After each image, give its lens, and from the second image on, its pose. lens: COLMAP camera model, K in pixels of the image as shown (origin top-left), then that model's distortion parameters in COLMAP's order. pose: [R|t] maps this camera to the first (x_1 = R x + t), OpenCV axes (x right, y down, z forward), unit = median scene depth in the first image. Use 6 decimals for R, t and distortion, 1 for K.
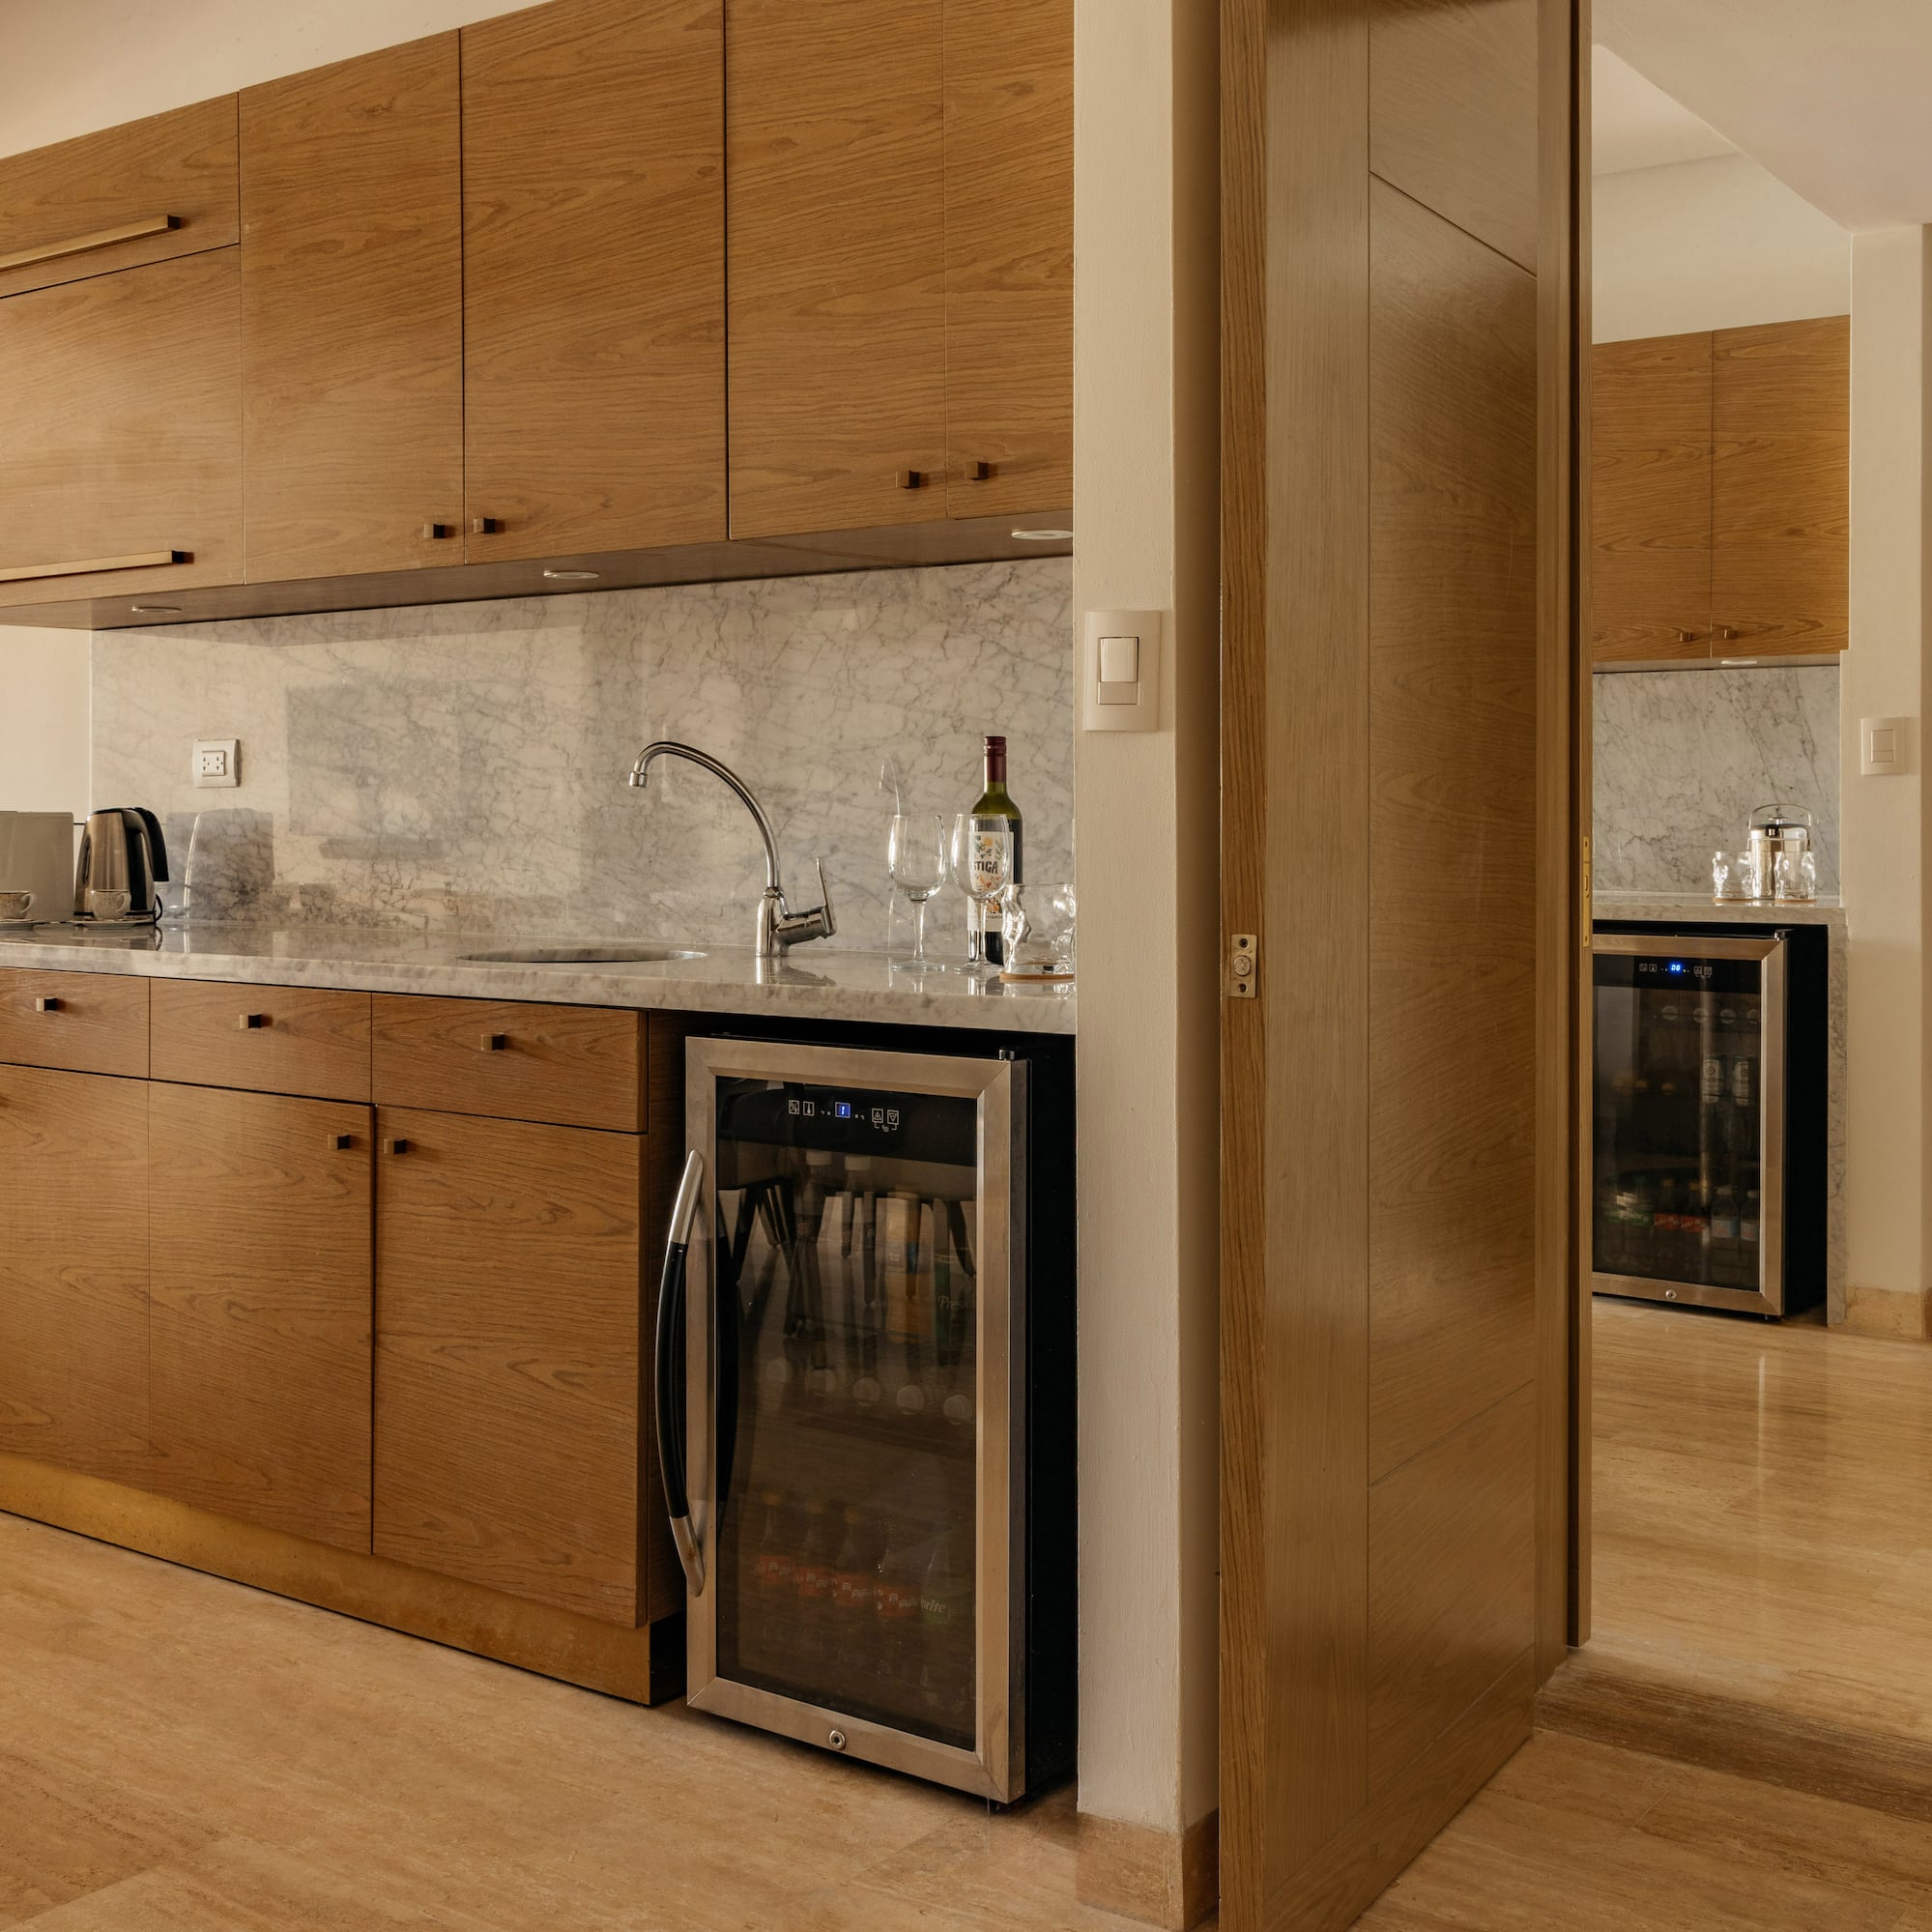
lens RADIAL K [[2582.9, 0, 966.0], [0, 2582.9, 966.0], [0, 0, 1]] dist [-0.096351, 0.039490]
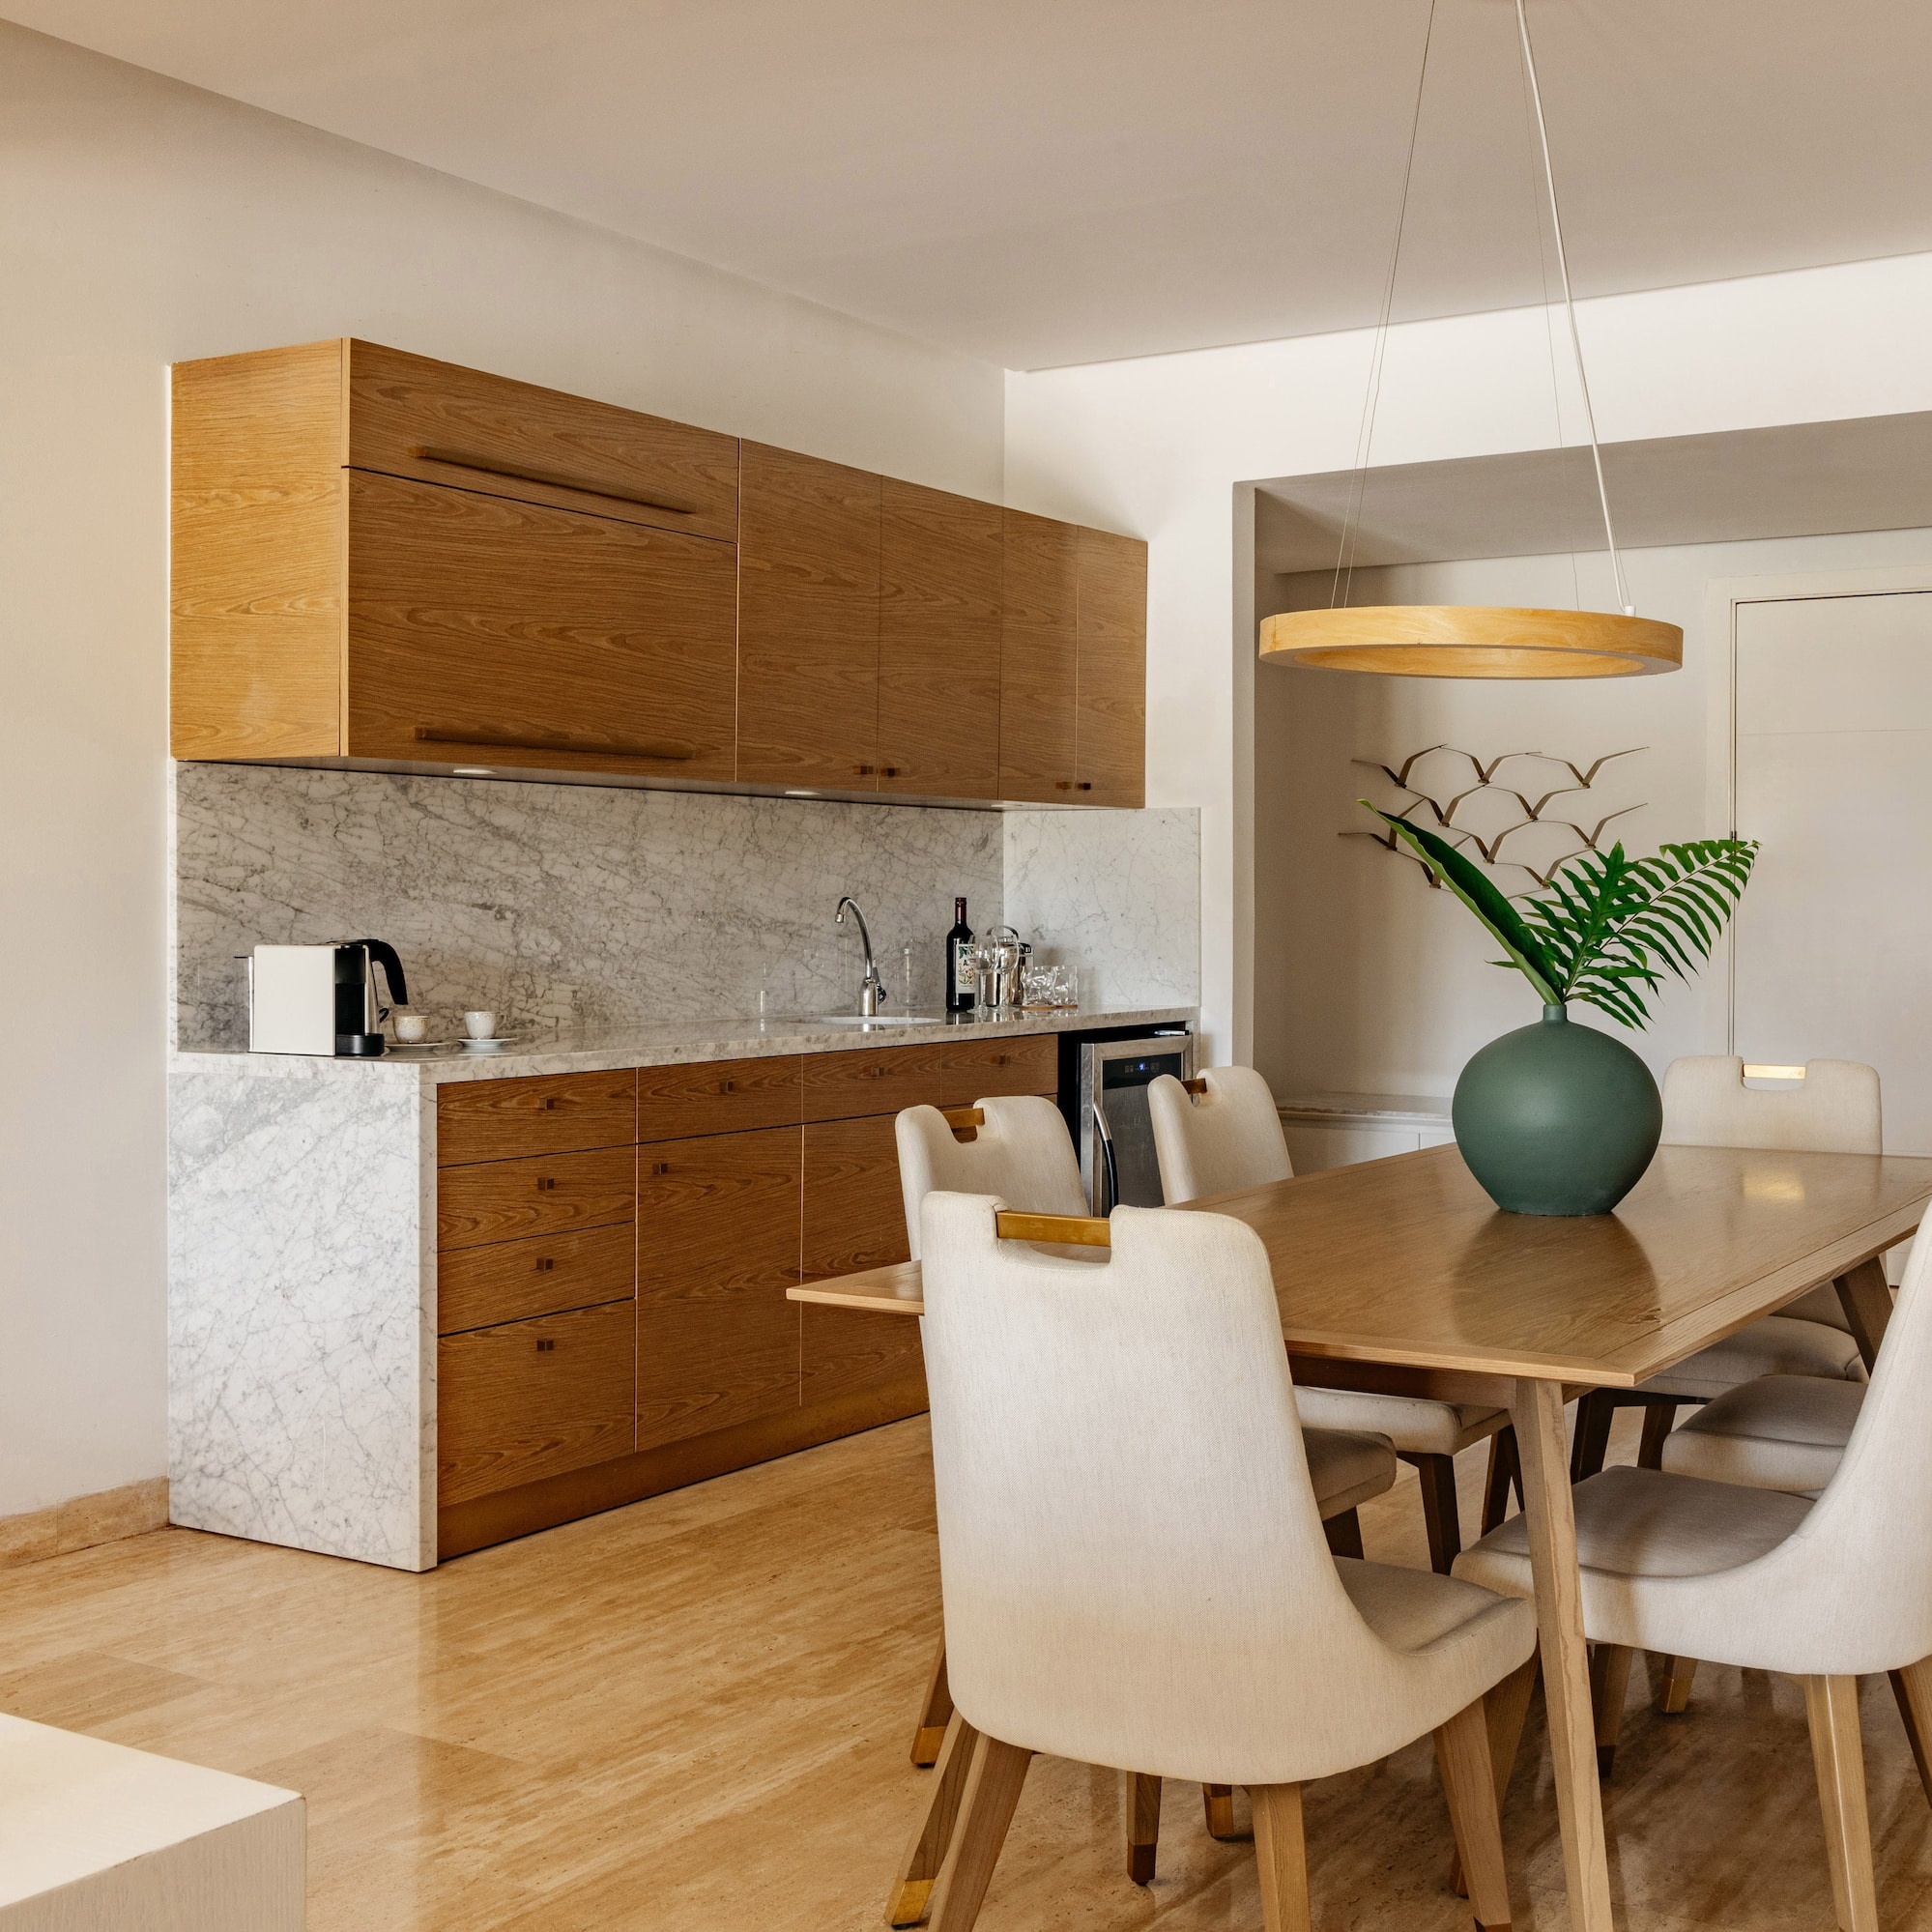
lens RADIAL K [[2582.9, 0, 966.0], [0, 2582.9, 966.0], [0, 0, 1]] dist [-0.096351, 0.039490]
pose [[-0.093097, -0.025056, 0.995342, -1.601814], [0.058458, 0.997821, 0.030586, -0.076223], [-0.993939, 0.061034, -0.091429, 0.933070]]
